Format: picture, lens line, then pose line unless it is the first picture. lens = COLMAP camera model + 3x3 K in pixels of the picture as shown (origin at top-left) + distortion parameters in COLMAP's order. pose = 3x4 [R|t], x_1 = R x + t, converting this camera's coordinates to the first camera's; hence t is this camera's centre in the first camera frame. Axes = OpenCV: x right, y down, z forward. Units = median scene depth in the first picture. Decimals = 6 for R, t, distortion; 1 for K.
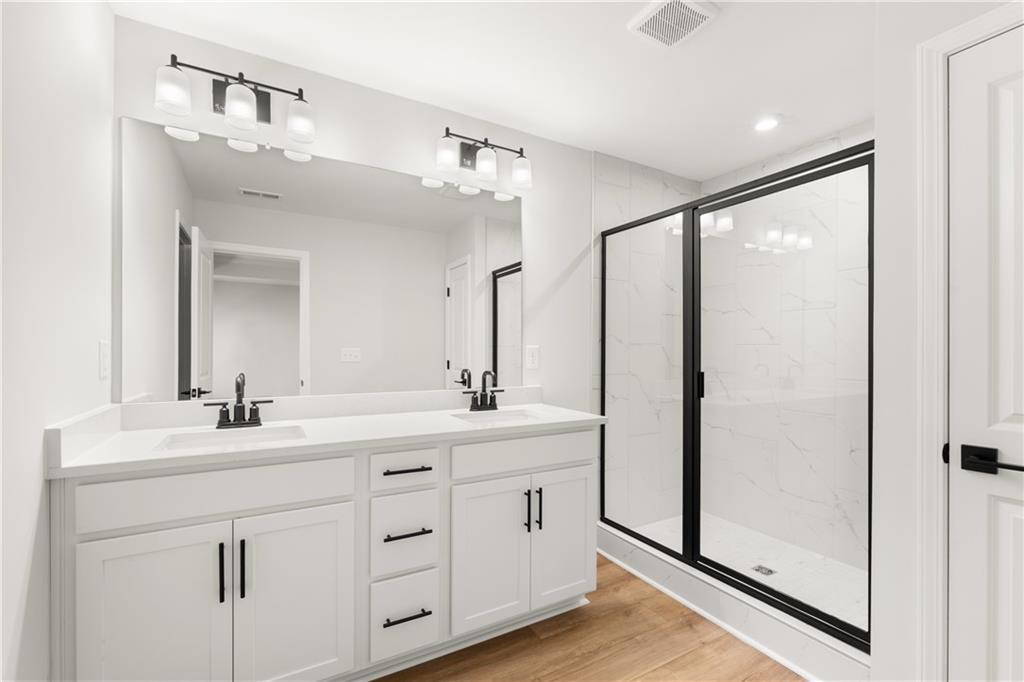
lens RADIAL K [[441.0, 0, 510.7], [0, 441.0, 353.5], [0, 0, 1]] dist [0.003707, -0.000036]
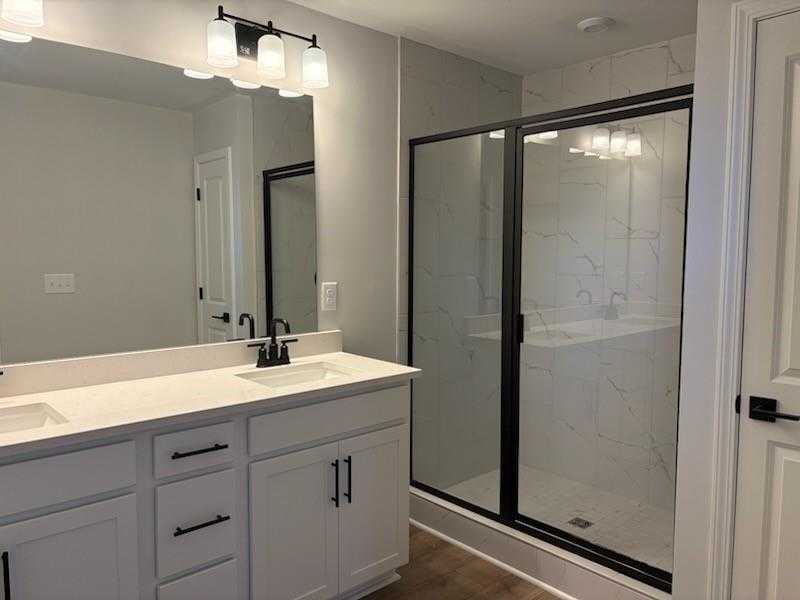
lens RADIAL K [[604.0, 0, 398.6], [0, 604.0, 301.6], [0, 0, 1]] dist [0.038657, -0.018839]
pose [[0.976097, -0.016680, 0.216694, -0.079480], [0.000032, 0.997061, 0.076607, -0.079679], [-0.217335, -0.074769, 0.973229, -0.142160]]
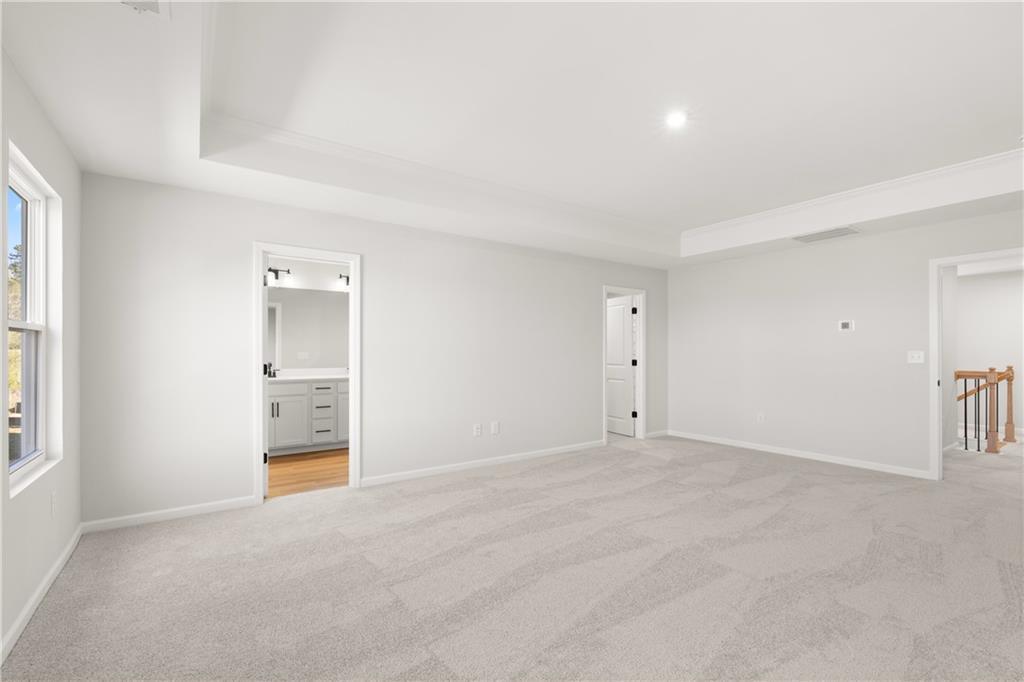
lens RADIAL K [[441.0, 0, 512.2], [0, 441.0, 351.8], [0, 0, 1]] dist [0.003707, -0.000036]
pose [[0.993633, -0.003193, 0.112619, 0.623061], [0.003962, 0.999970, -0.006602, 0.005273], [-0.112595, 0.007006, 0.993616, -1.913230]]
